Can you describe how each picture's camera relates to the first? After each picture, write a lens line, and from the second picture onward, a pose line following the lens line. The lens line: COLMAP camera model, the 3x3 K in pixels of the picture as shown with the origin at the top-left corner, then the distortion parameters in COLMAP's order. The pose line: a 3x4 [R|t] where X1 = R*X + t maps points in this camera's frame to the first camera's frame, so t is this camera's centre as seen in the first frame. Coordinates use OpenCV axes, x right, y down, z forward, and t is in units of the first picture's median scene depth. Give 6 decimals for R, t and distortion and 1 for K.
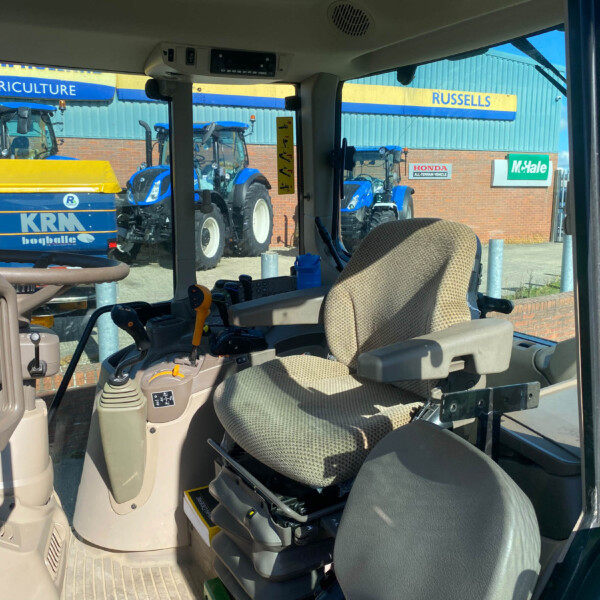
lens RADIAL K [[632.5, 0, 300.0], [0, 632.5, 300.0], [0, 0, 1]] dist [-0.015331, -0.045889]
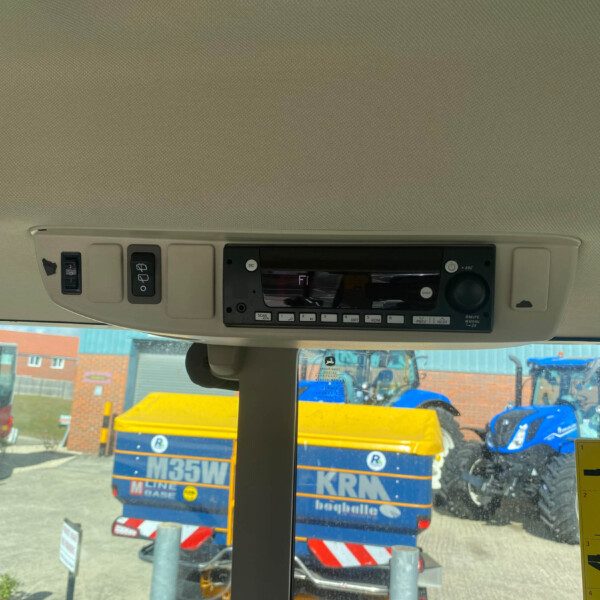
lens RADIAL K [[612.6, 0, 300.0], [0, 612.6, 300.0], [0, 0, 1]] dist [0.008605, -0.040053]
pose [[0.820541, -0.043519, -0.569929, 0.012304], [-0.157630, 0.941203, -0.298813, -0.100430], [0.549423, 0.335026, 0.765436, 0.274423]]
